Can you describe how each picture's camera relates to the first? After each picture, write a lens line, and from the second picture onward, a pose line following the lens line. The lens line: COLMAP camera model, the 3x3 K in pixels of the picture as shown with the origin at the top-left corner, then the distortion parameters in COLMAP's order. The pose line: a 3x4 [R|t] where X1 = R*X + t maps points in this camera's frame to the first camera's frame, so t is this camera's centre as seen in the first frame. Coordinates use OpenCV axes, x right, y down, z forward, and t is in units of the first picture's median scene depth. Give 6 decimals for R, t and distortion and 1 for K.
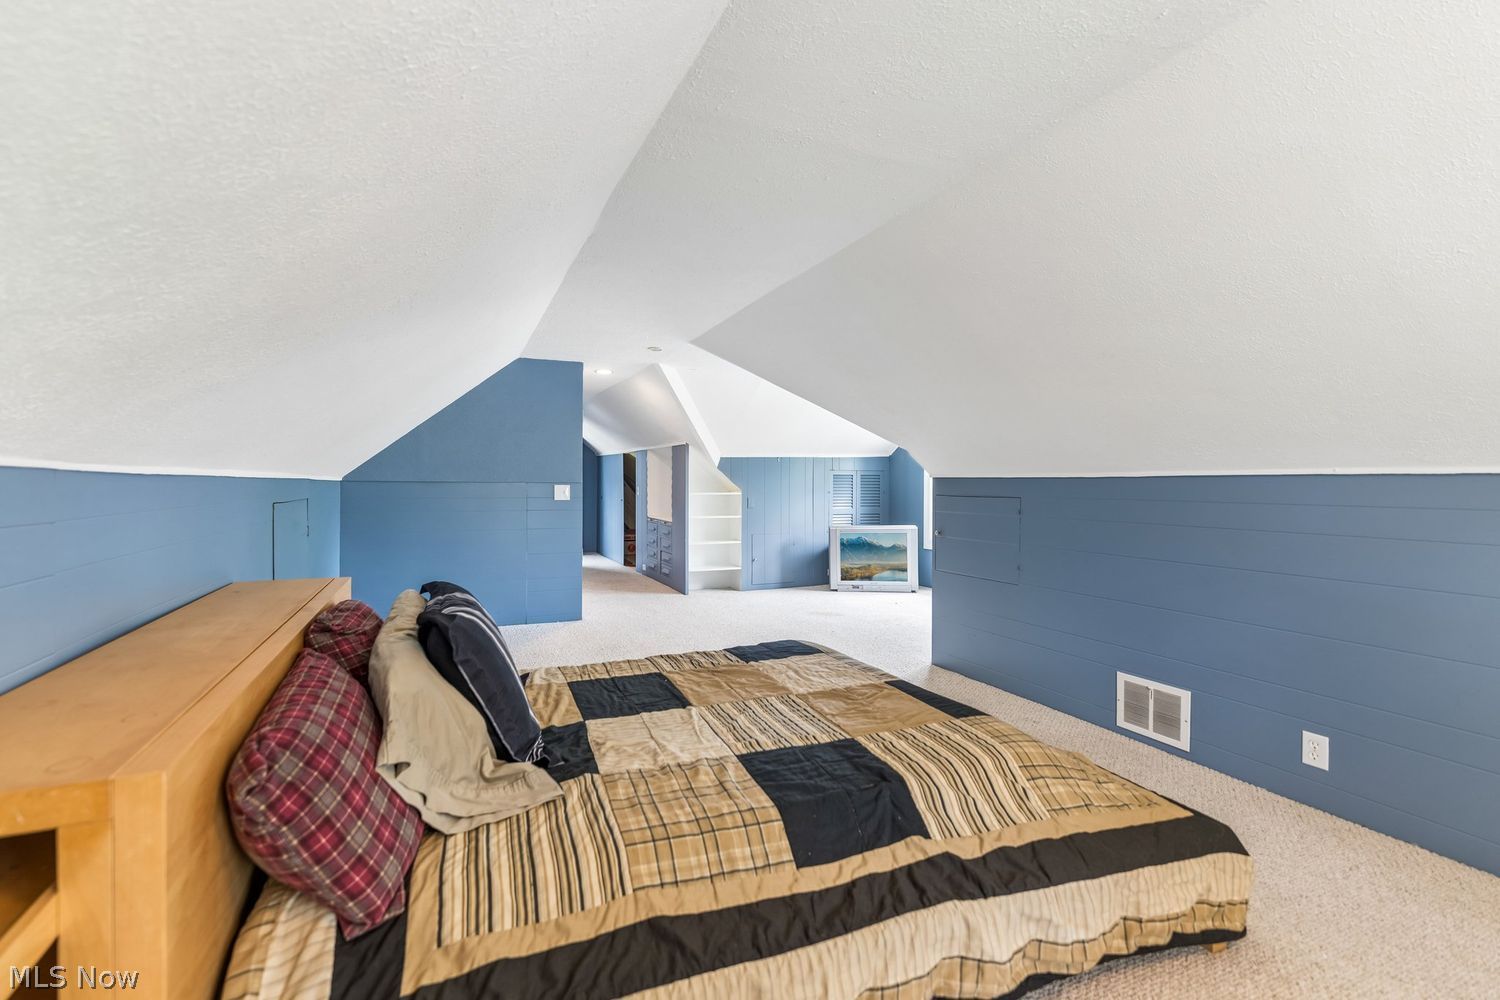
lens RADIAL K [[606.1, 0, 748.0], [0, 606.1, 491.2], [0, 0, 1]] dist [0.002552, -0.000796]
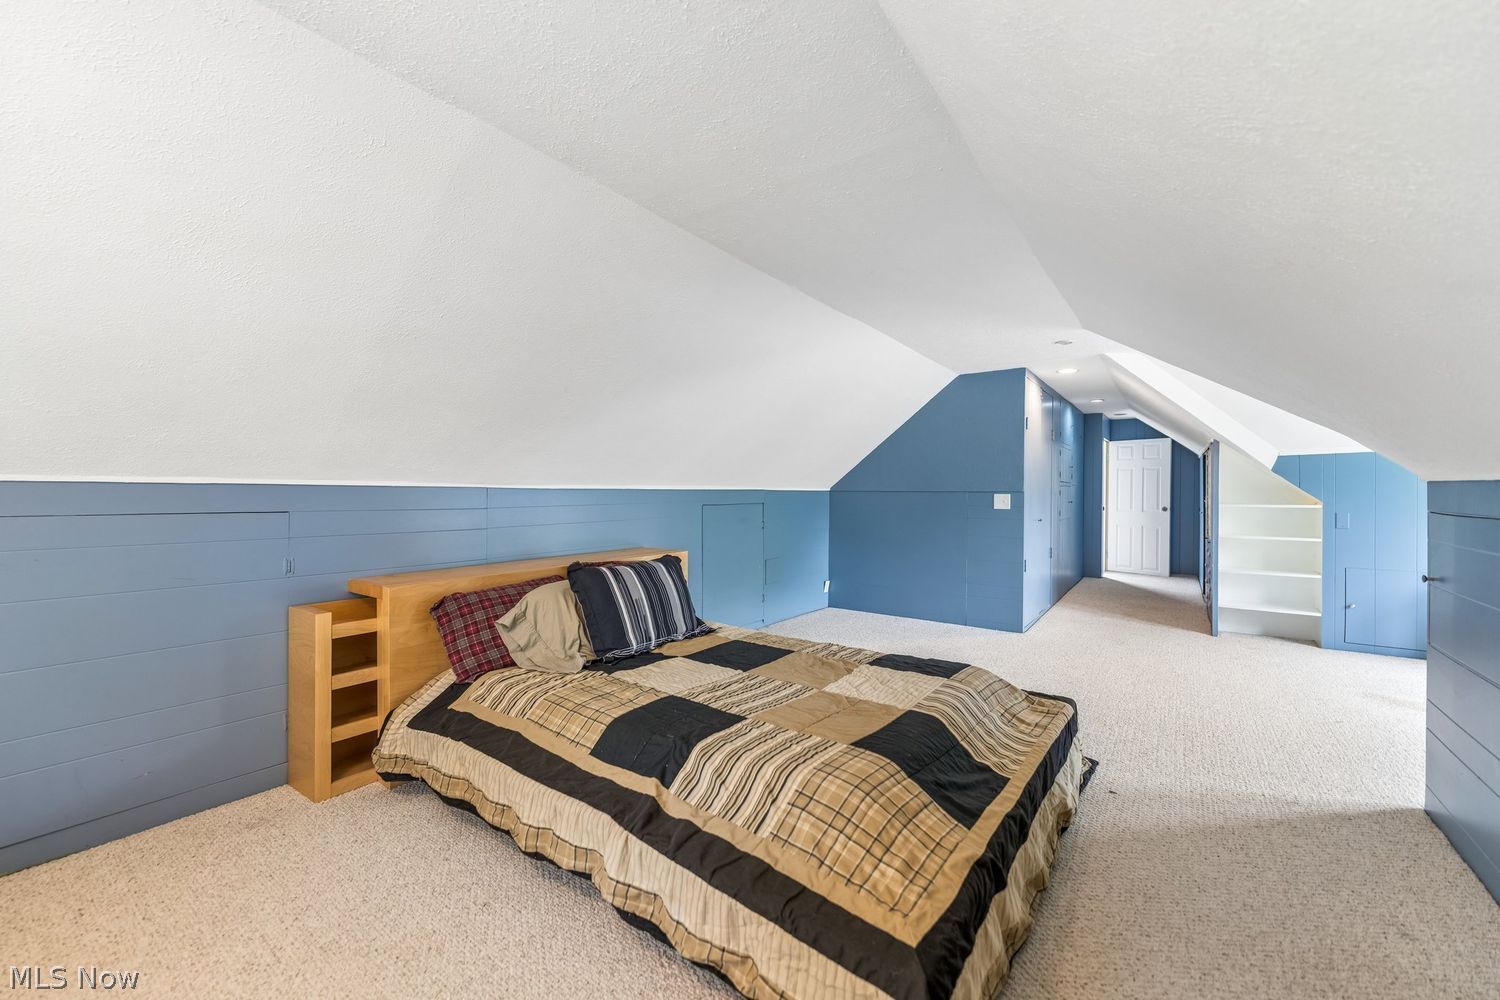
lens RADIAL K [[606.1, 0, 745.9], [0, 606.1, 497.5], [0, 0, 1]] dist [0.002552, -0.000796]
pose [[0.533162, 0.007634, -0.845979, 1.043711], [-0.011207, 0.999935, 0.001960, -0.004385], [0.845939, 0.008436, 0.533213, 0.366645]]
